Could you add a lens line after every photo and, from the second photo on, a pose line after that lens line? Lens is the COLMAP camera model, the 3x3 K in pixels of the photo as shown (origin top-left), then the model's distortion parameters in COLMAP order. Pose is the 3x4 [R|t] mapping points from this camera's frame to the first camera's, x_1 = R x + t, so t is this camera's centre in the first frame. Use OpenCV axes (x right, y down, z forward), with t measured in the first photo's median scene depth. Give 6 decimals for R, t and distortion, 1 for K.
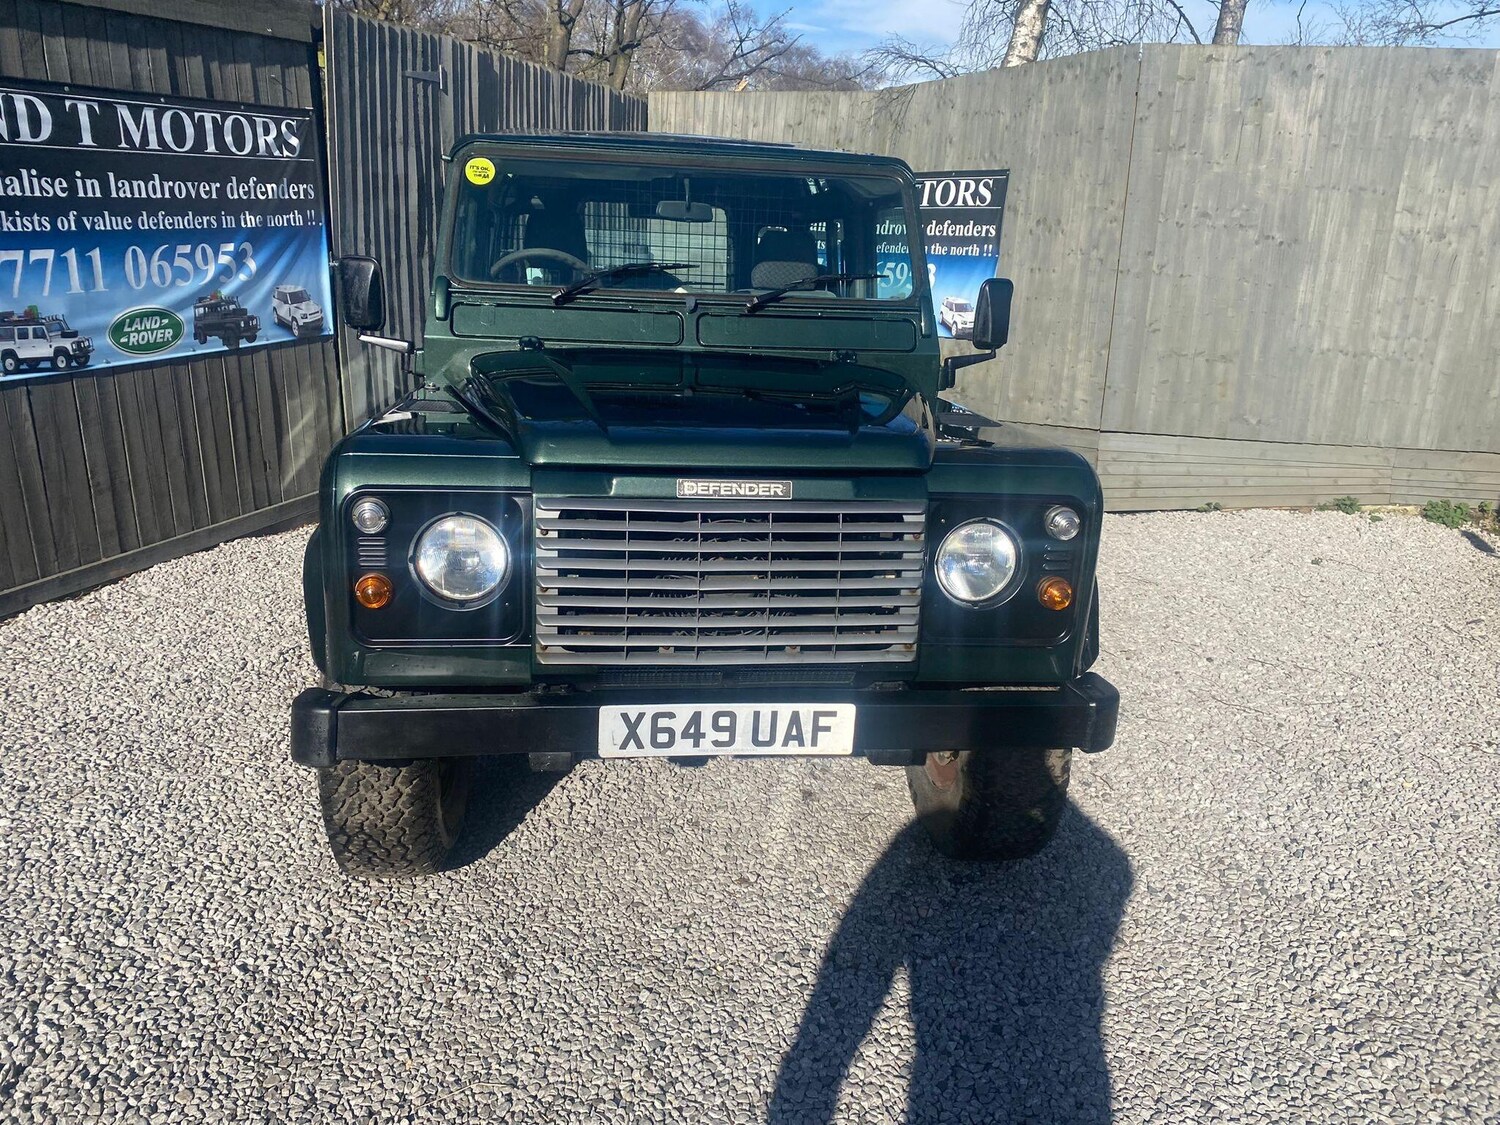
lens RADIAL K [[1140.1, 0, 737.1], [0, 1140.1, 534.0], [0, 0, 1]] dist [0.033827, -0.034083]
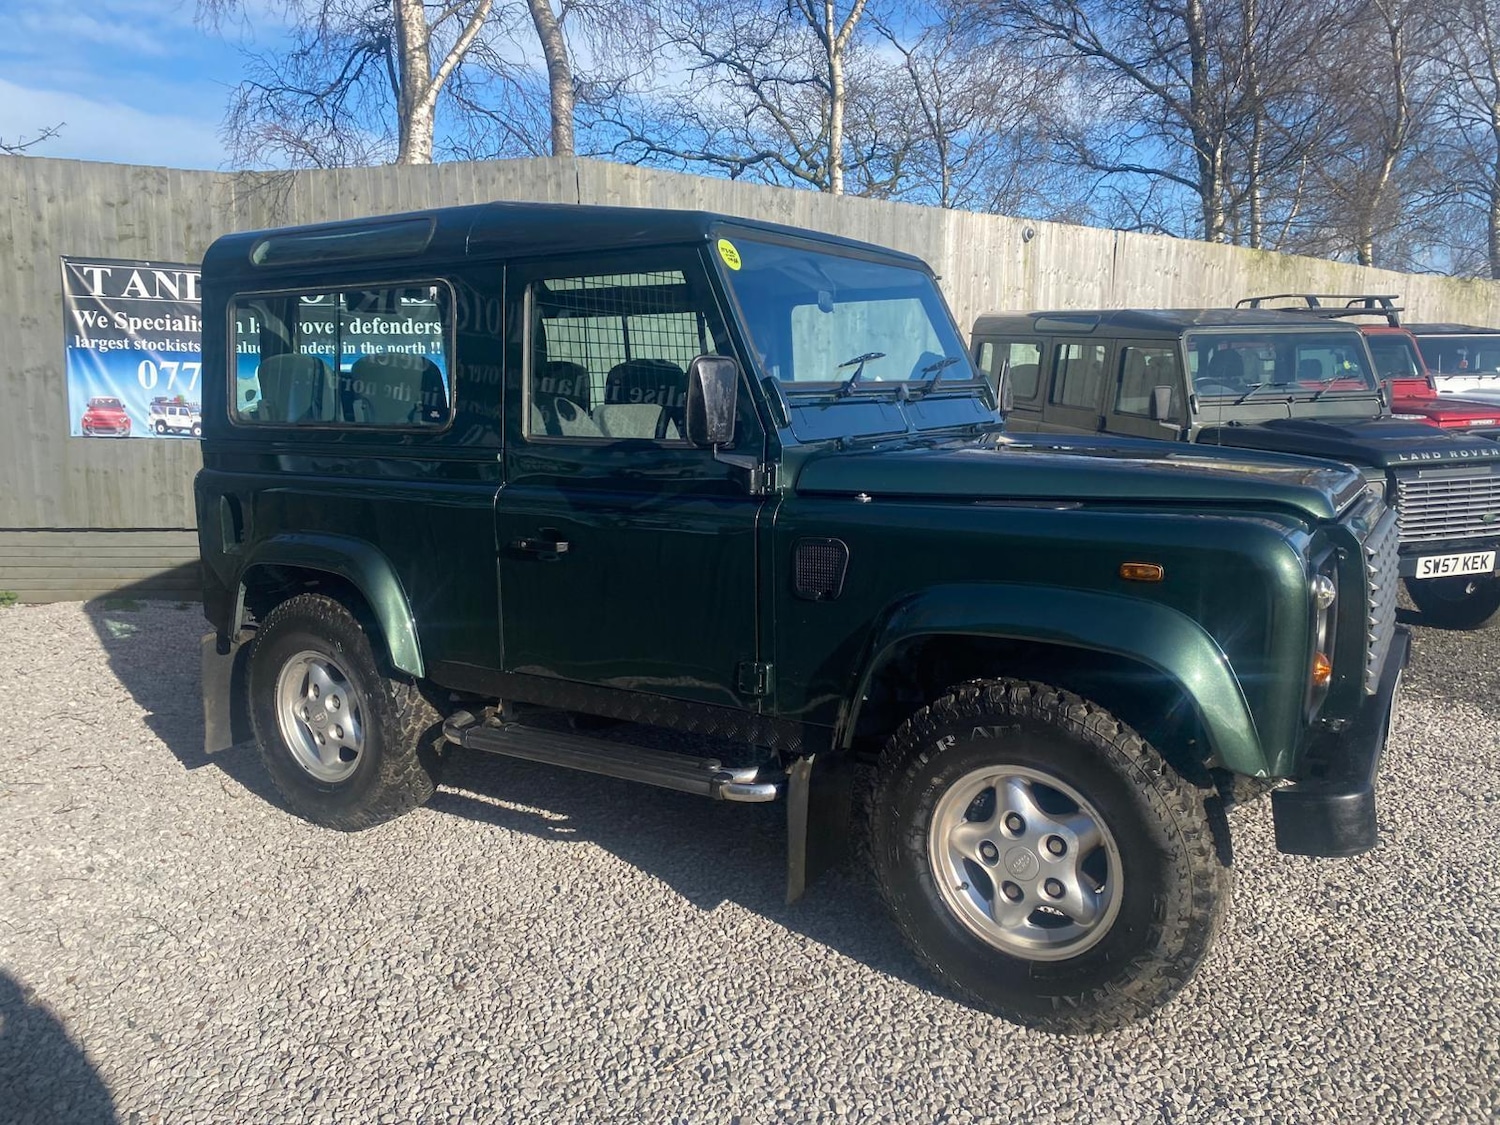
lens RADIAL K [[1137.3, 0, 760.1], [0, 1137.3, 564.0], [0, 0, 1]] dist [0.005094, 0.001920]
pose [[0.624972, -0.170038, 0.761903, -0.576868], [0.214673, 0.975796, 0.041682, -0.077981], [-0.750550, 0.137510, 0.646348, 0.303556]]
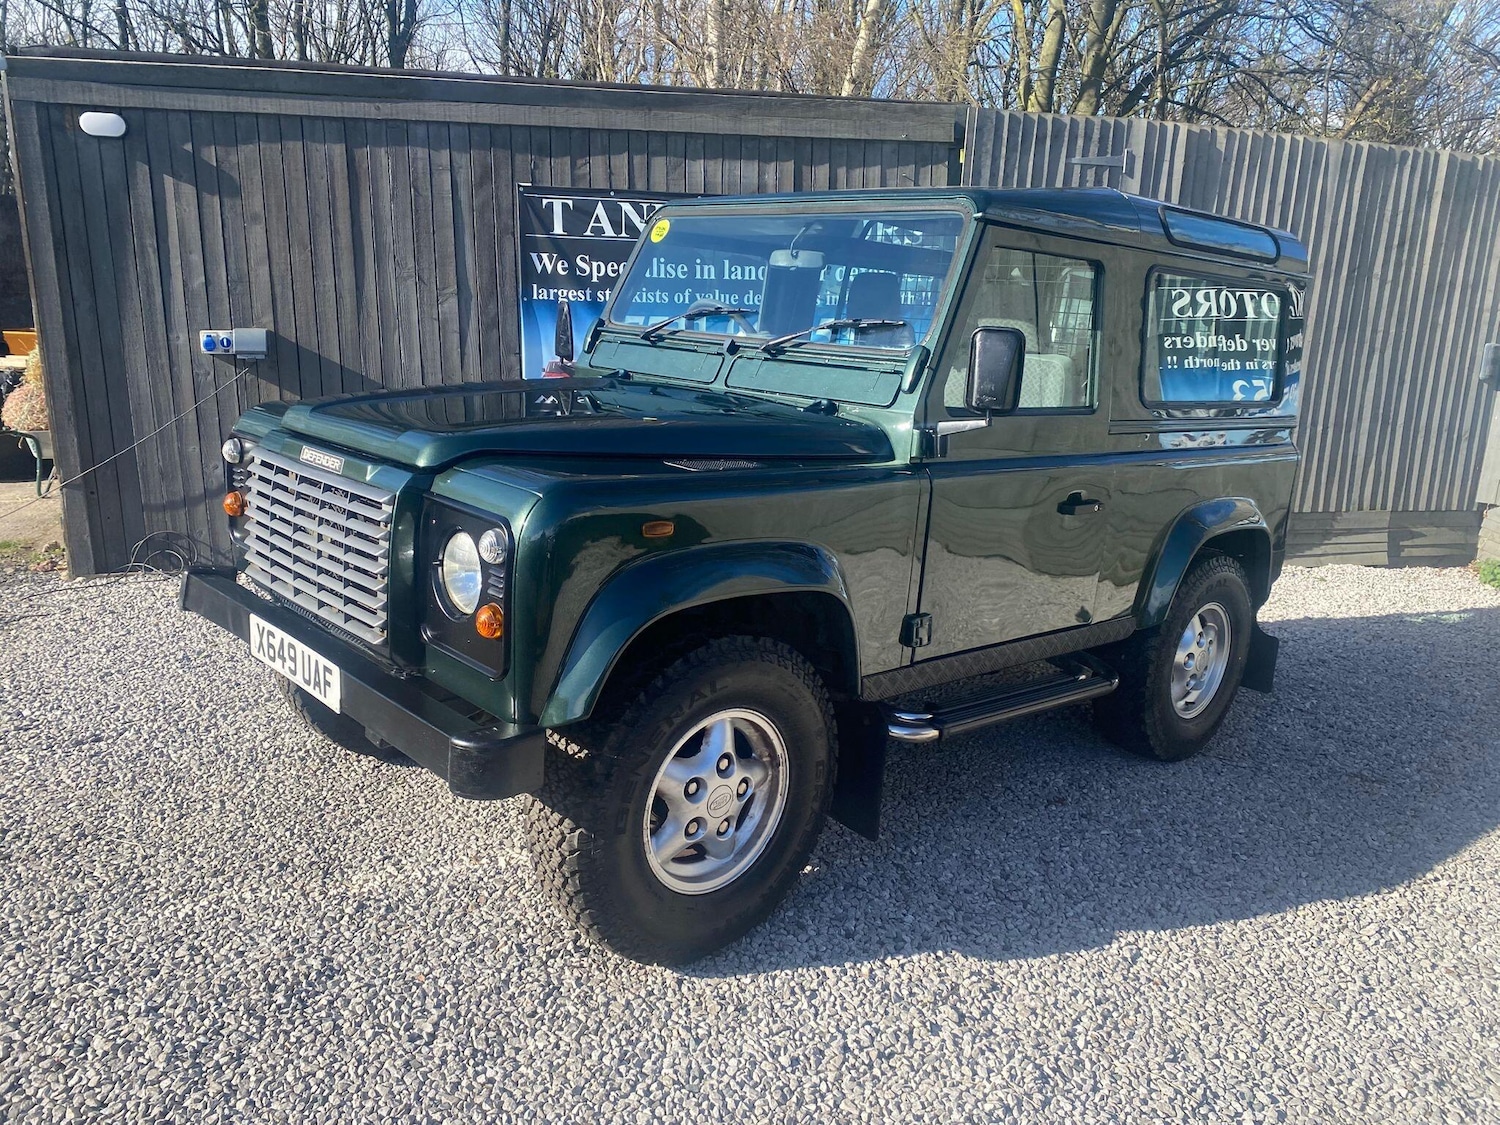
lens RADIAL K [[1130.1, 0, 732.5], [0, 1130.1, 568.5], [0, 0, 1]] dist [0.014049, -0.007849]
pose [[0.573577, 0.176698, -0.799867, 0.508123], [-0.233014, 0.971314, 0.047479, -0.035892], [0.785311, 0.159148, 0.598296, 0.276893]]
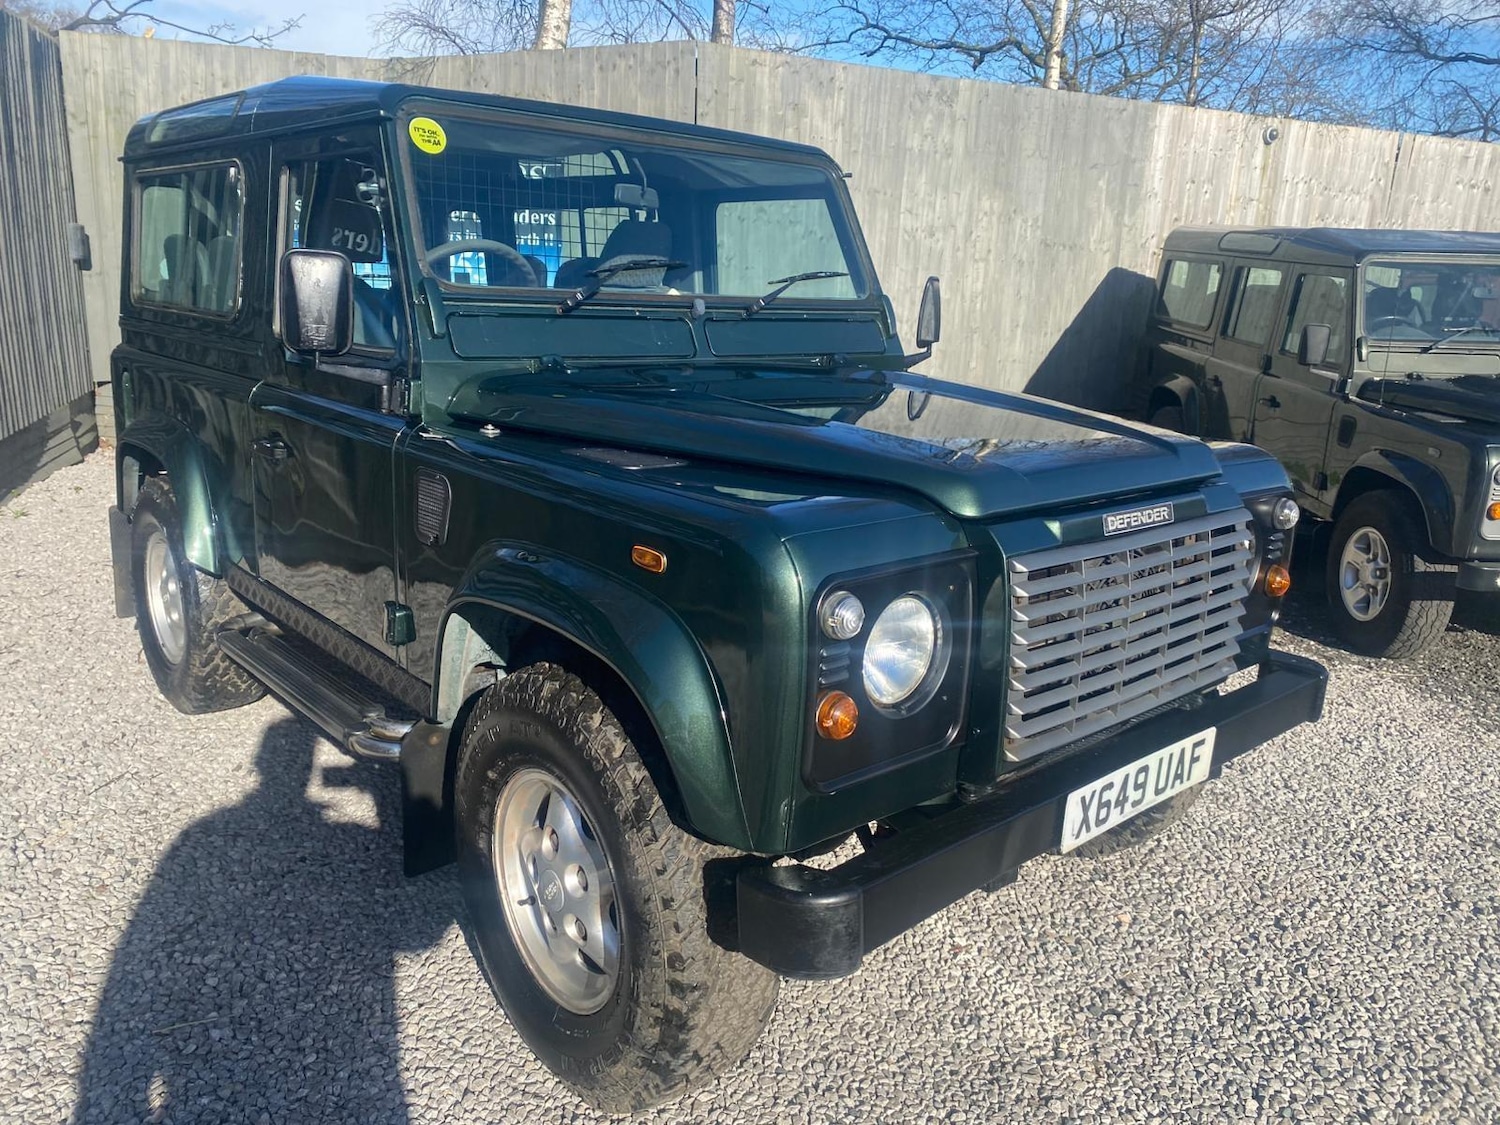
lens RADIAL K [[1139.4, 0, 735.0], [0, 1139.4, 540.3], [0, 0, 1]] dist [0.007130, -0.003204]
pose [[0.827571, -0.130768, 0.545917, -0.319516], [0.121107, 0.991179, 0.053834, -0.046191], [-0.548141, 0.021563, 0.836108, 0.183295]]
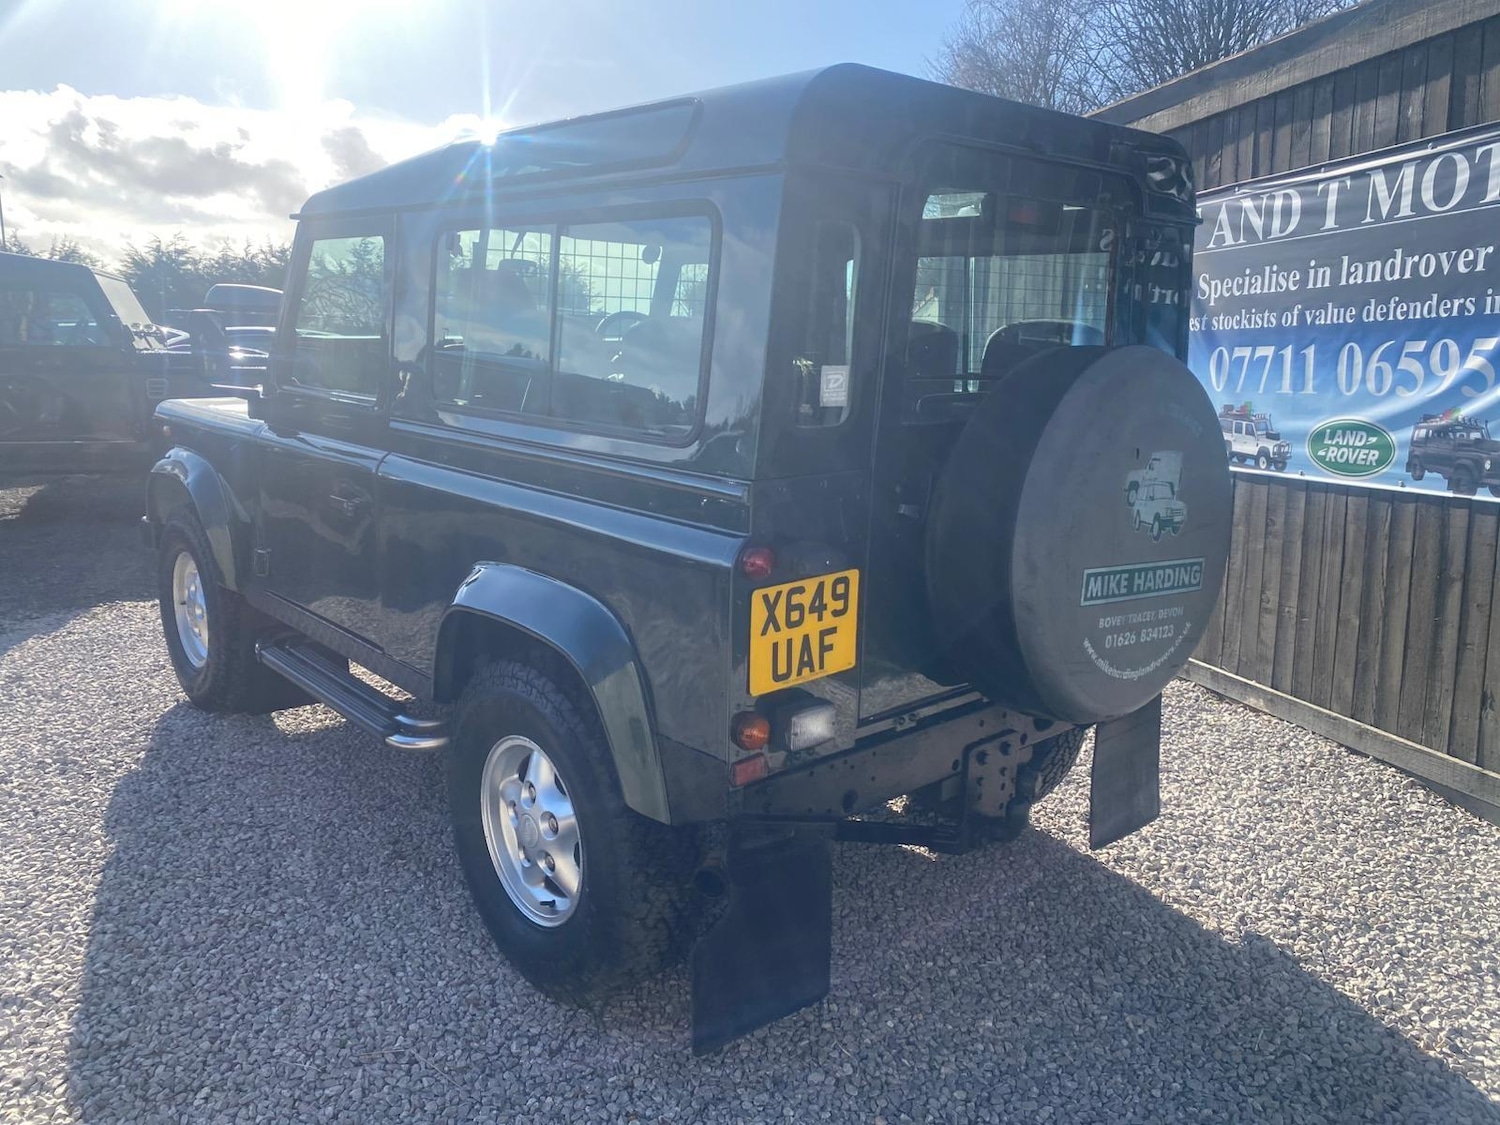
lens RADIAL K [[1134.3, 0, 753.2], [0, 1134.3, 554.9], [0, 0, 1]] dist [0.006231, -0.003163]
pose [[-0.812518, 0.054518, -0.580381, 0.280984], [-0.194162, 0.913457, 0.357627, -0.306986], [0.549650, 0.403266, -0.731615, 1.363744]]
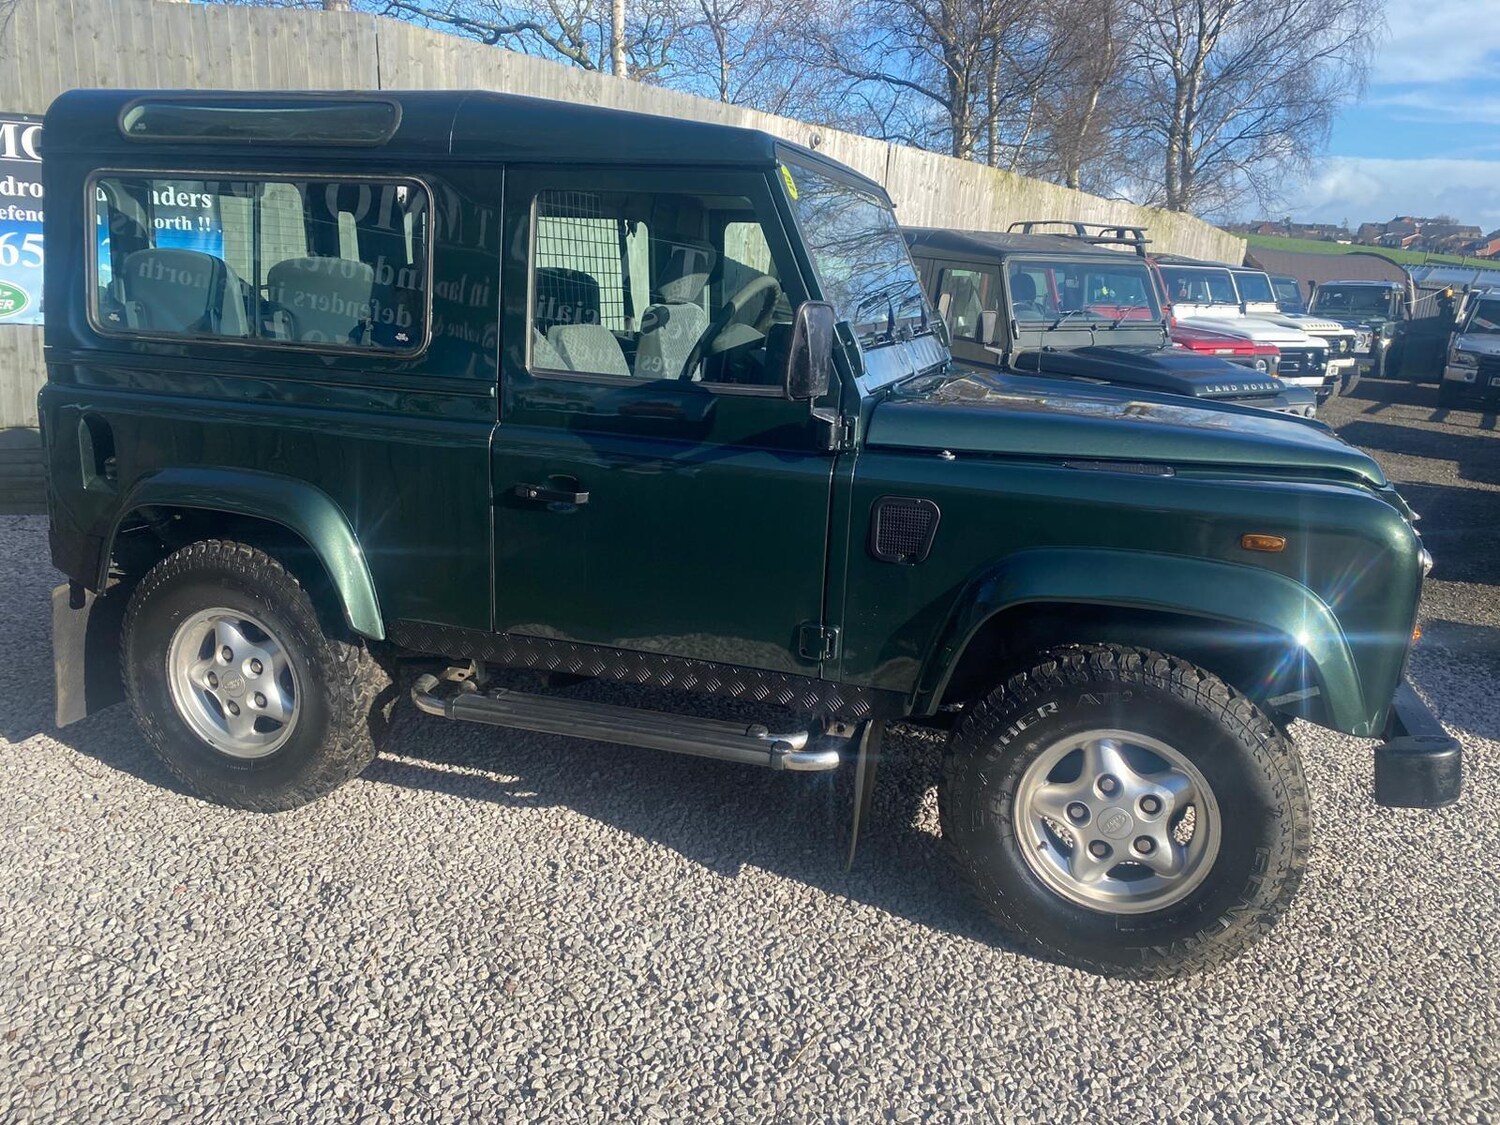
lens RADIAL K [[1138.2, 0, 759.4], [0, 1138.2, 542.3], [0, 0, 1]] dist [0.004974, 0.000235]
pose [[0.405667, -0.232988, 0.883827, -0.628497], [0.185537, 0.967825, 0.169971, -0.137596], [-0.894992, 0.095031, 0.435843, 0.455890]]
